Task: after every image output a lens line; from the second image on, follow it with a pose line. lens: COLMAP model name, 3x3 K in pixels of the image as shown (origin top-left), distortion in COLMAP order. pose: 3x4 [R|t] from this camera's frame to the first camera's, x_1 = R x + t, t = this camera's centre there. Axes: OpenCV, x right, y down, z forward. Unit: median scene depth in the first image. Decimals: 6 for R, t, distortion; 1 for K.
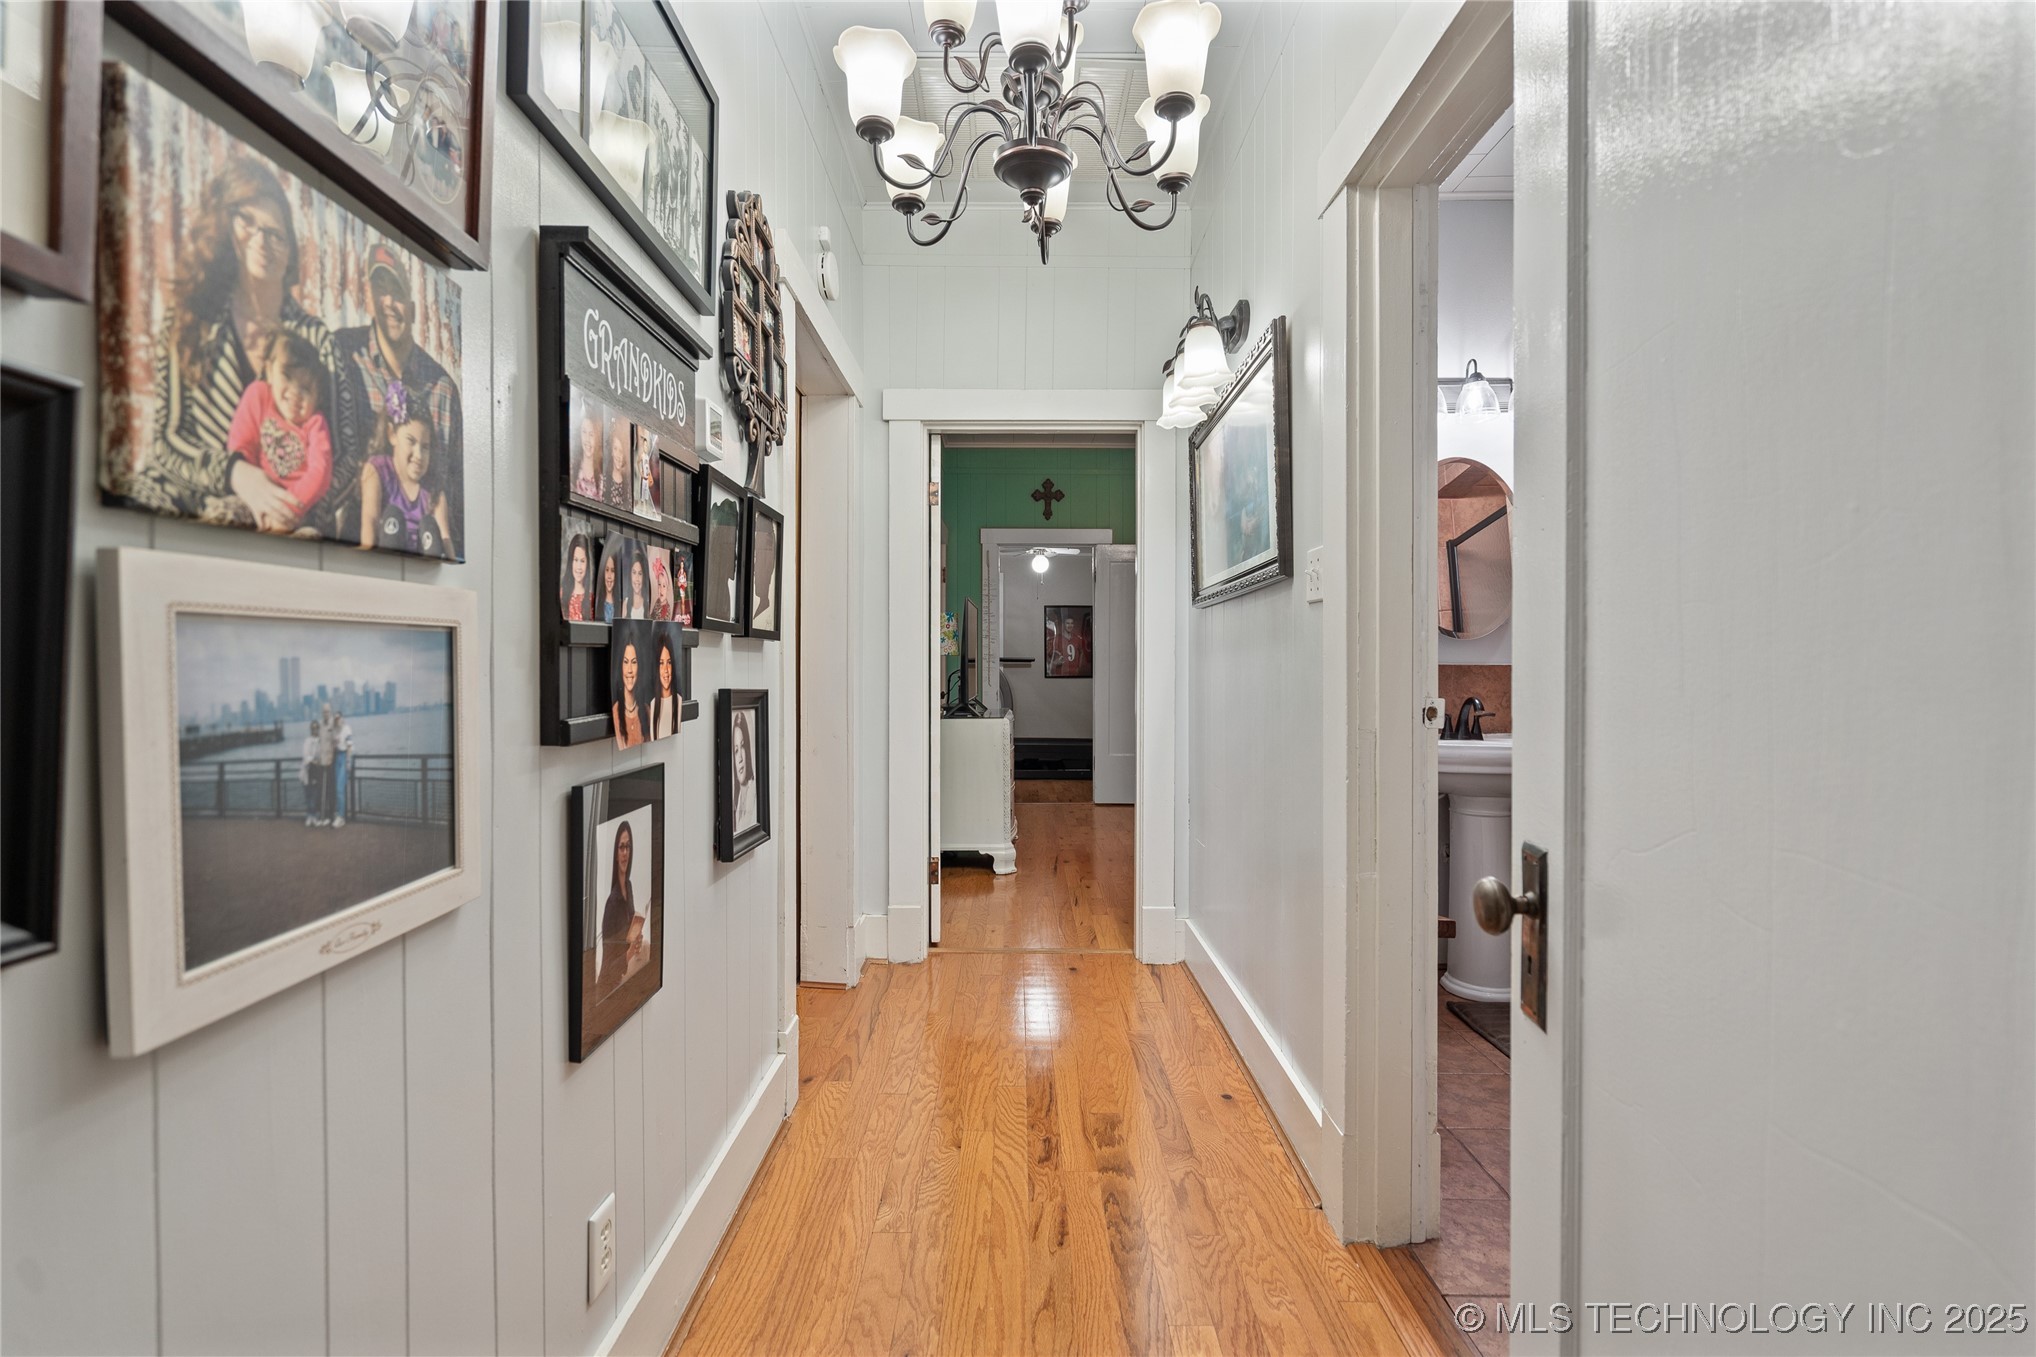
lens RADIAL K [[942.5, 0, 1020.4], [0, 942.5, 675.1], [0, 0, 1]] dist [-0.007166, 0.005324]
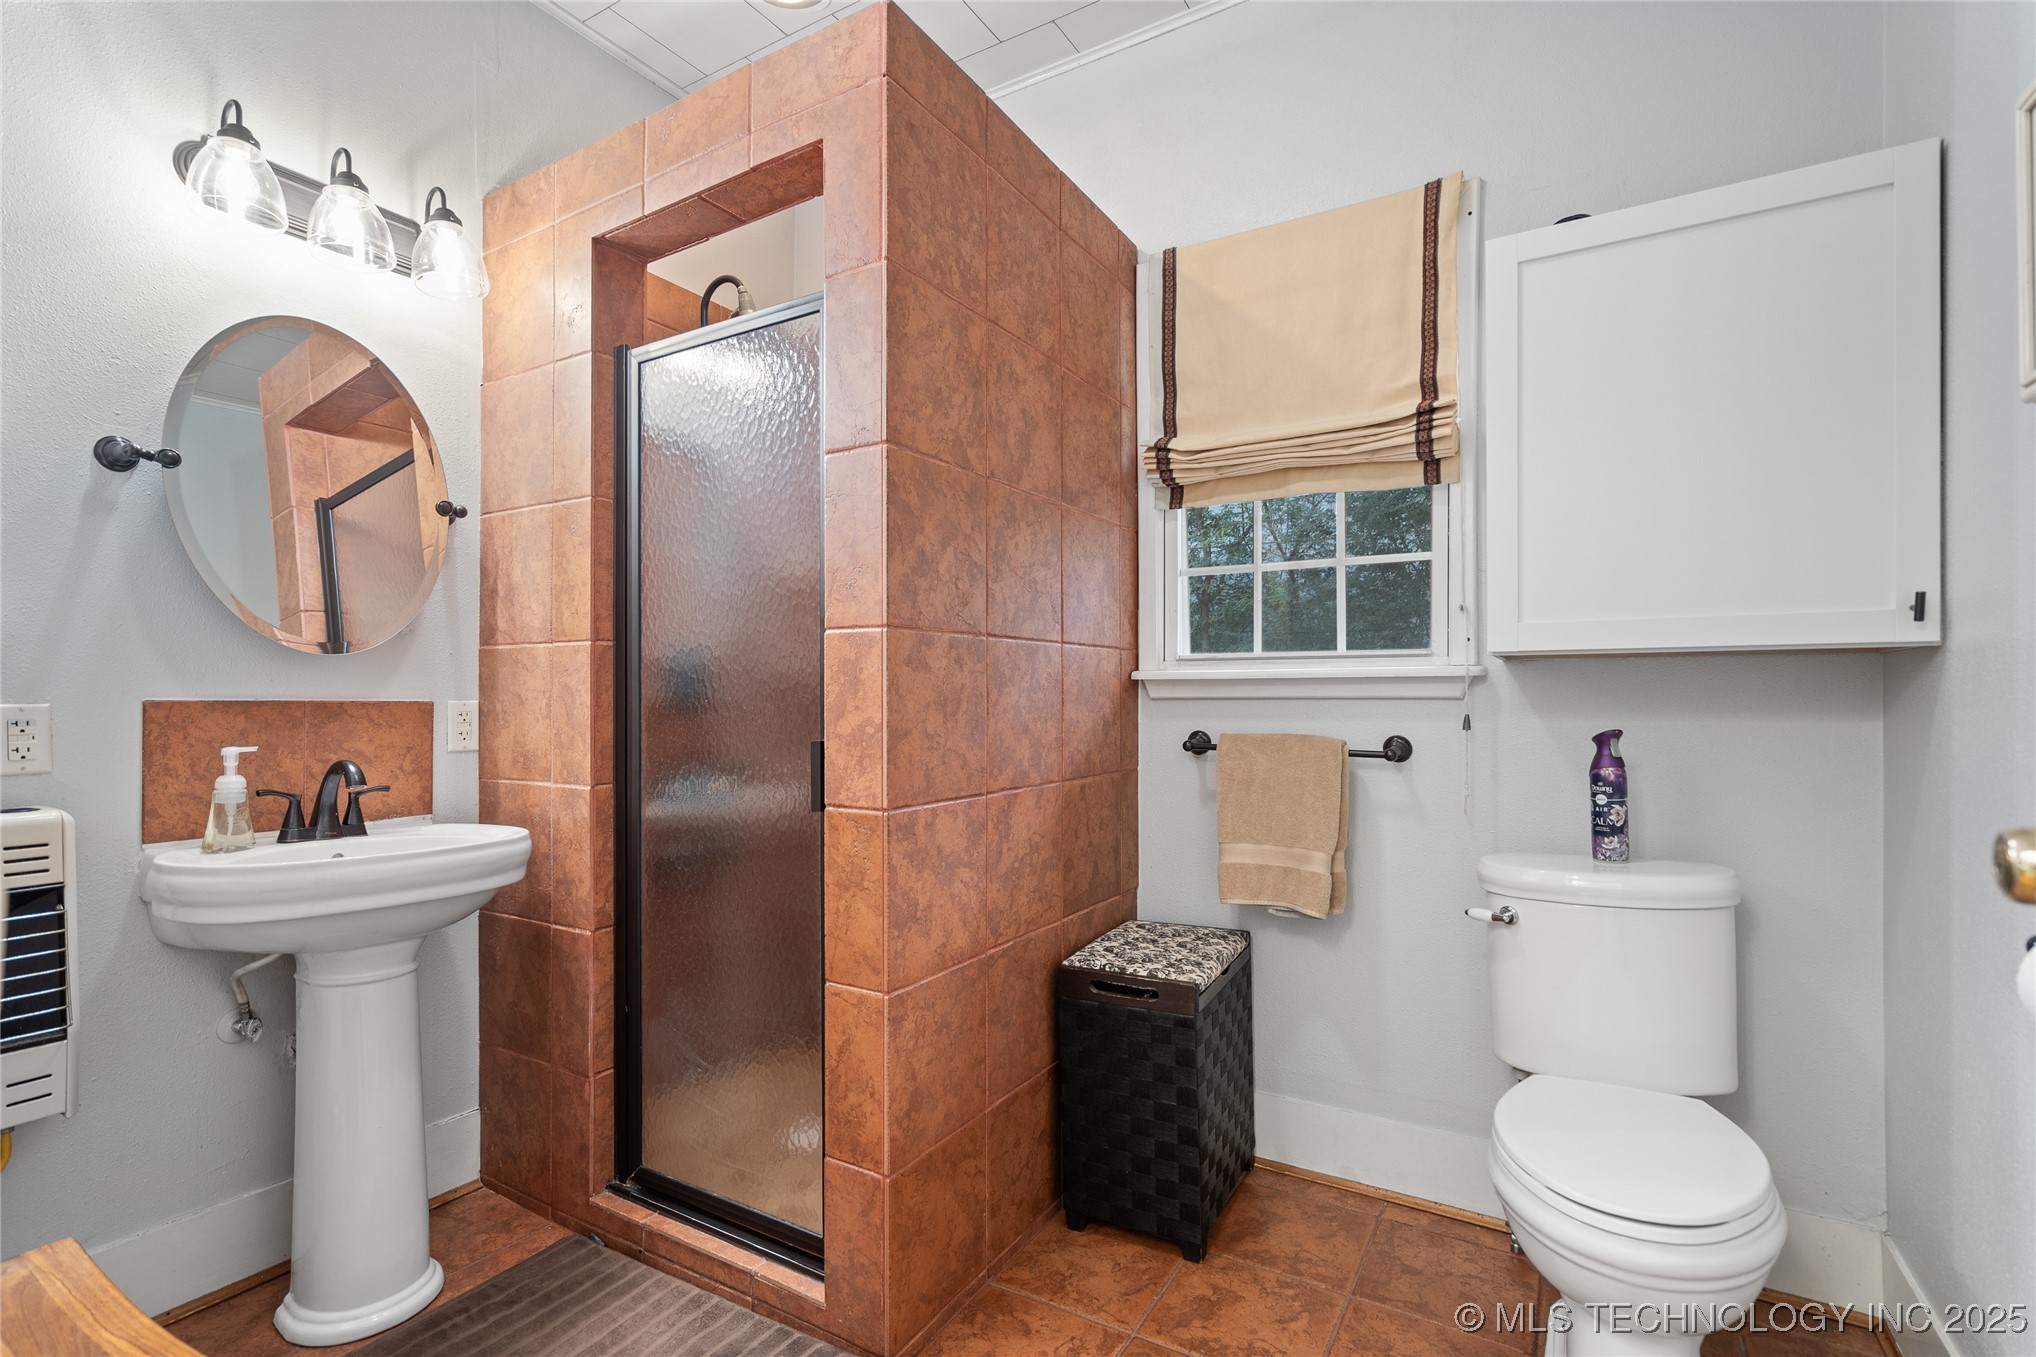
lens RADIAL K [[942.5, 0, 1025.9], [0, 942.5, 691.3], [0, 0, 1]] dist [-0.007166, 0.005324]
pose [[0.507205, 0.002811, 0.861821, 0.199254], [0.008480, 0.999930, -0.008252, -0.009128], [-0.861784, 0.011493, 0.507145, 0.359783]]
